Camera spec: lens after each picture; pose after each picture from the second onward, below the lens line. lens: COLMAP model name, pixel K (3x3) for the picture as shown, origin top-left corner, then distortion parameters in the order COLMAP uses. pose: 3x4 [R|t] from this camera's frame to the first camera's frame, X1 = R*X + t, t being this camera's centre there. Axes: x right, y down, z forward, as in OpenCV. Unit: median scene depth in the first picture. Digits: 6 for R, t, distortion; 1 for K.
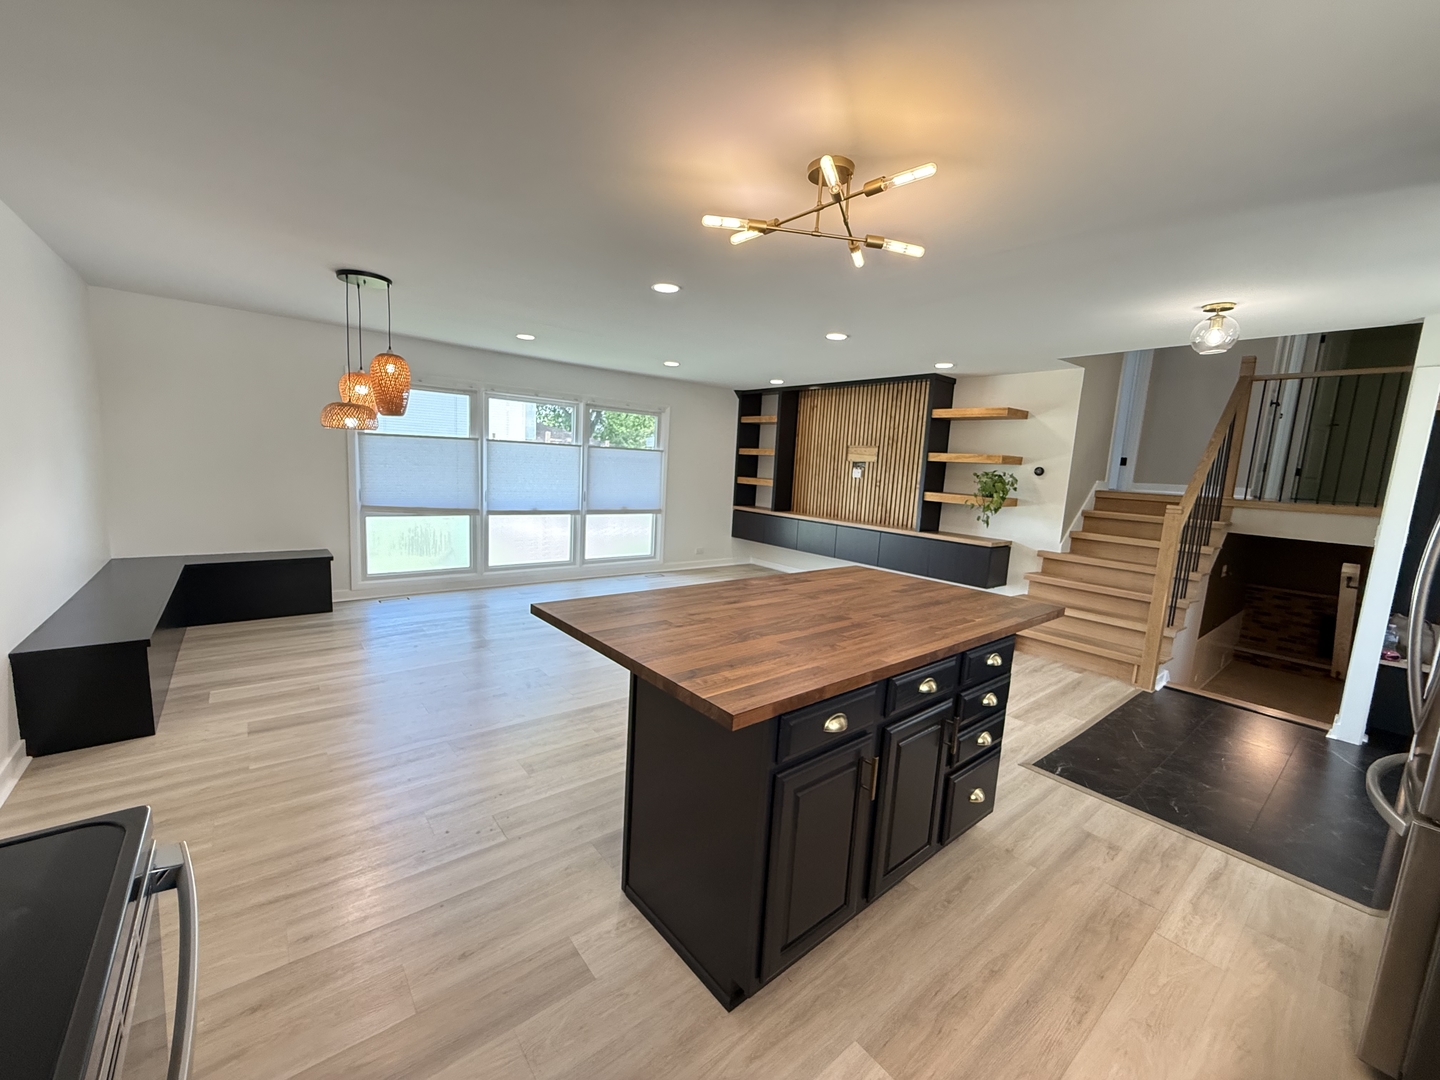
lens RADIAL K [[573.2, 0, 717.0], [0, 573.2, 541.8], [0, 0, 1]] dist [-0.000668, 0.000218]
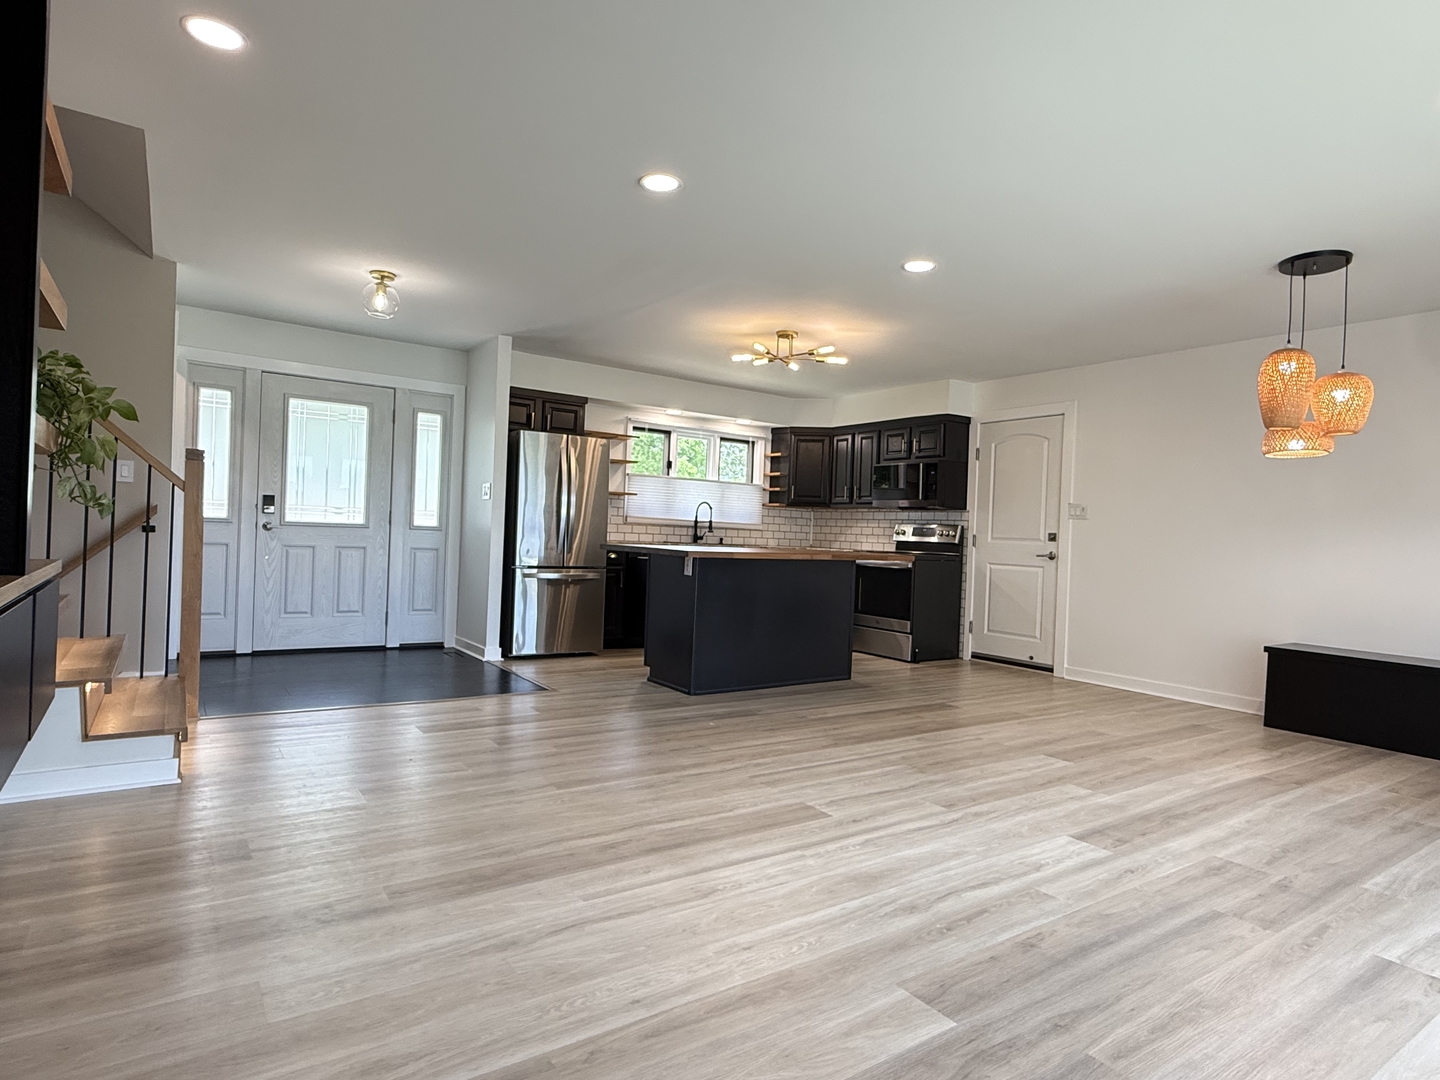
lens RADIAL K [[809.5, 0, 717.7], [0, 809.5, 544.8], [0, 0, 1]] dist [-0.001346, 0.000747]
pose [[-0.991770, -0.098278, 0.082054, 0.038138], [-0.084590, 0.984090, 0.156242, -0.093492], [-0.096104, 0.148016, -0.984305, 1.152906]]
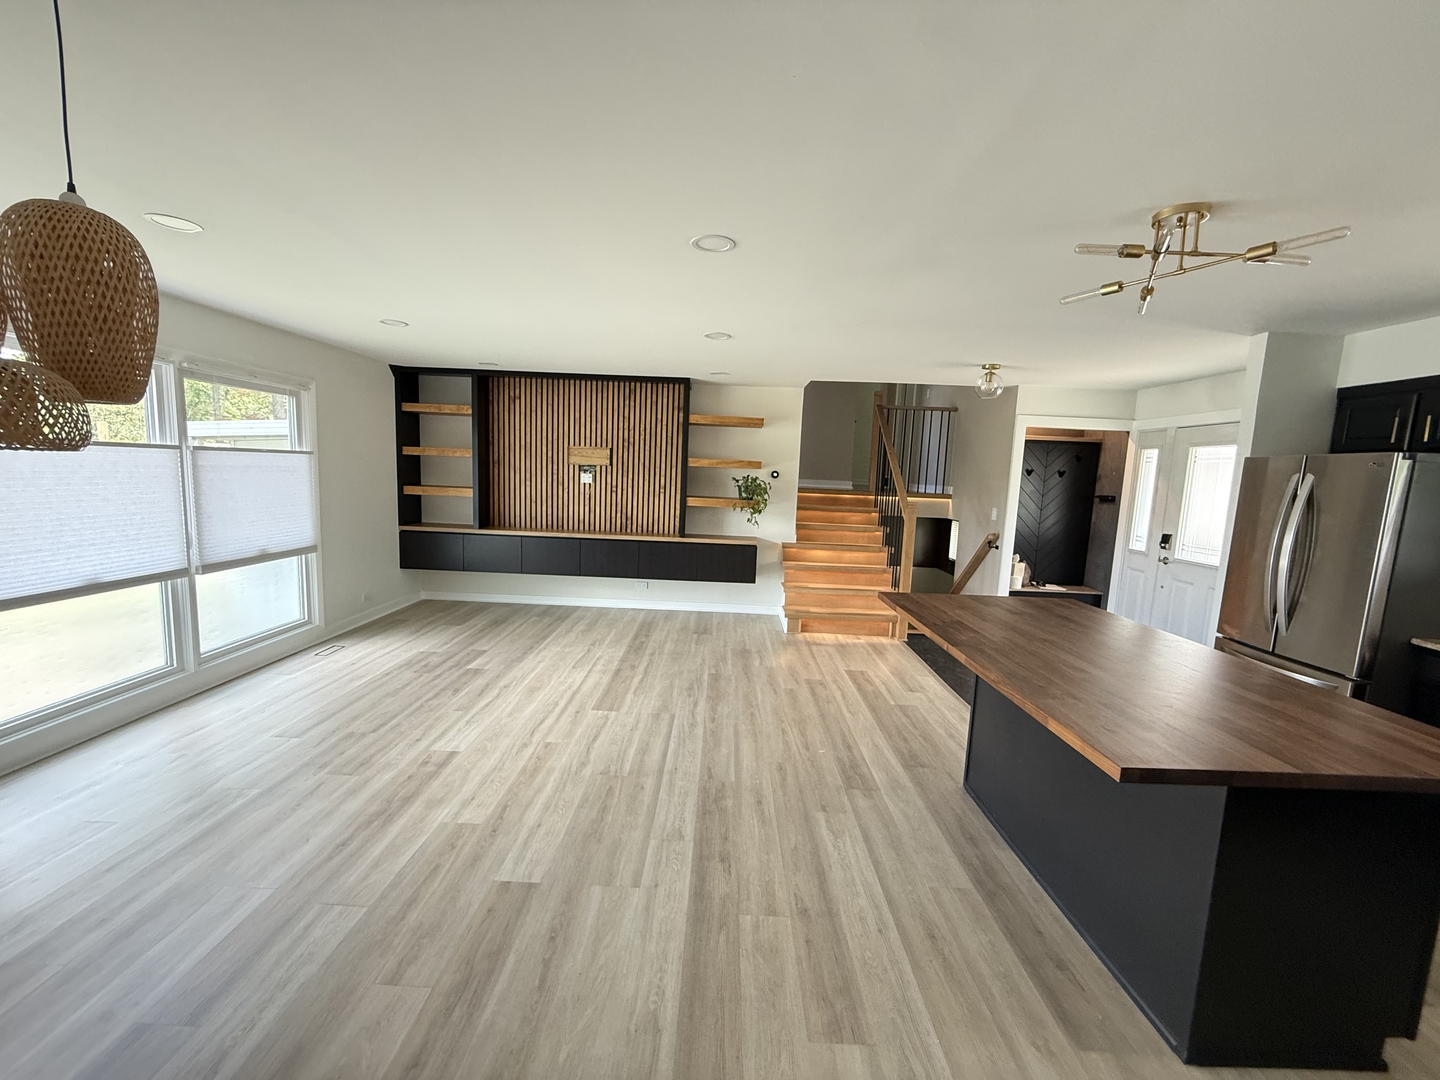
lens RADIAL K [[573.2, 0, 715.6], [0, 573.2, 540.9], [0, 0, 1]] dist [-0.000668, 0.000218]
pose [[0.644786, -0.120781, 0.754760, -0.319816], [0.100276, 0.992269, 0.073124, -0.069577], [-0.757757, 0.028535, 0.651913, 0.277817]]
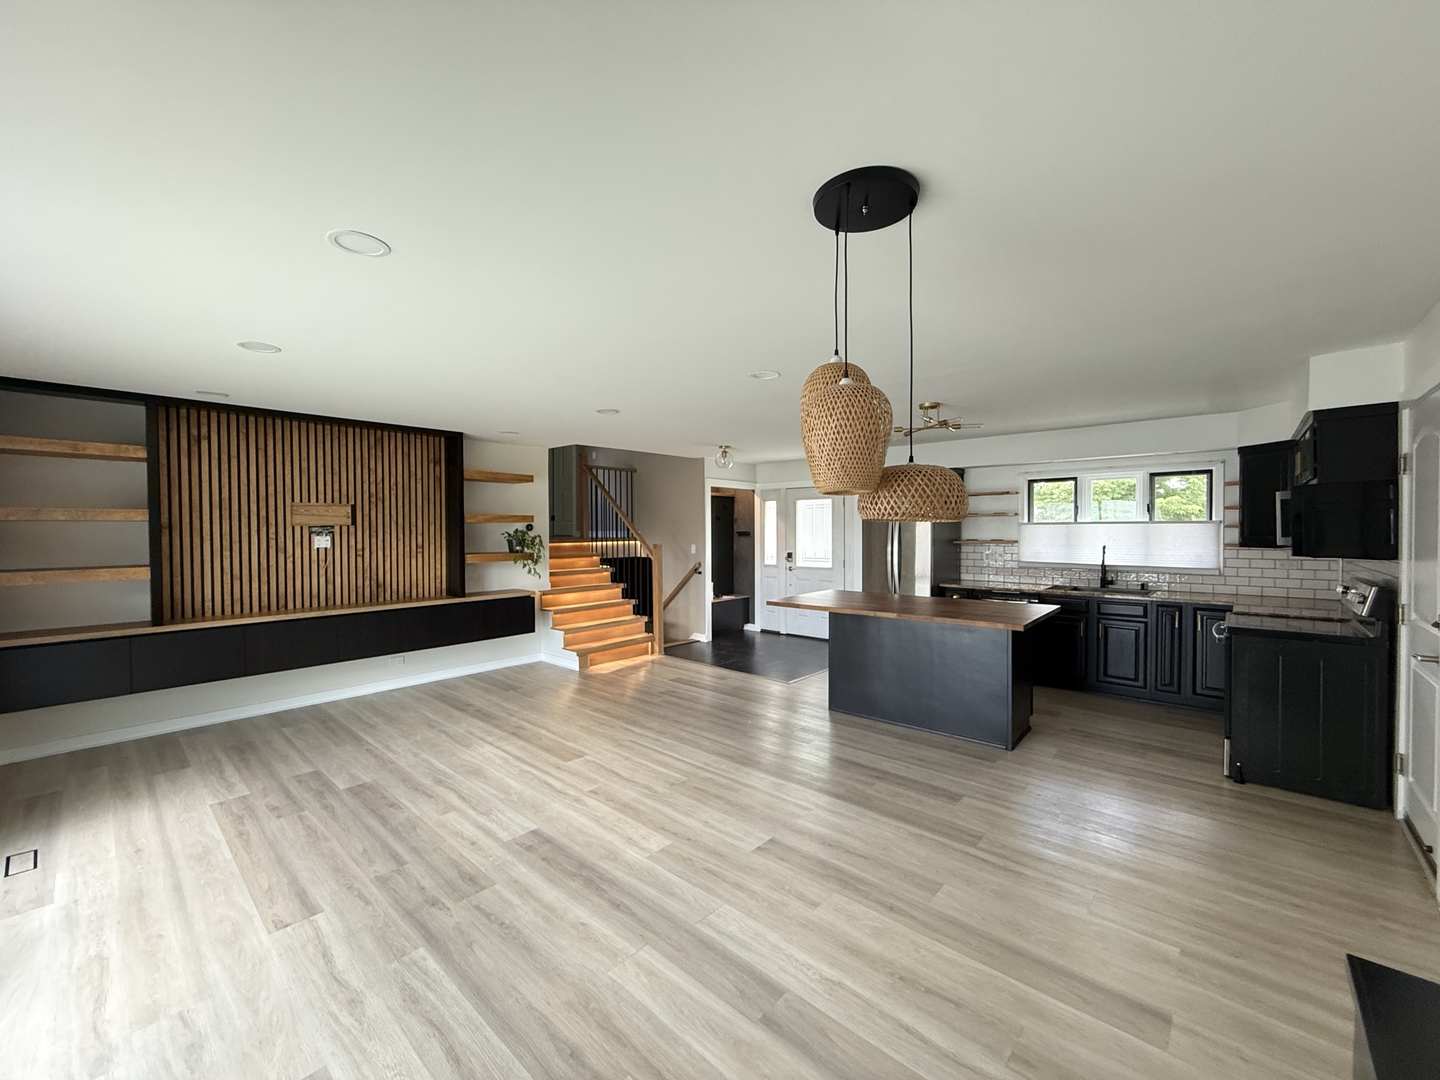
lens RADIAL K [[573.2, 0, 715.6], [0, 573.2, 541.4], [0, 0, 1]] dist [-0.000668, 0.000218]
pose [[-0.147876, -0.077373, 0.985975, -0.556282], [0.133709, 0.986218, 0.097445, -0.127617], [-0.979926, 0.146244, -0.135493, 0.630171]]
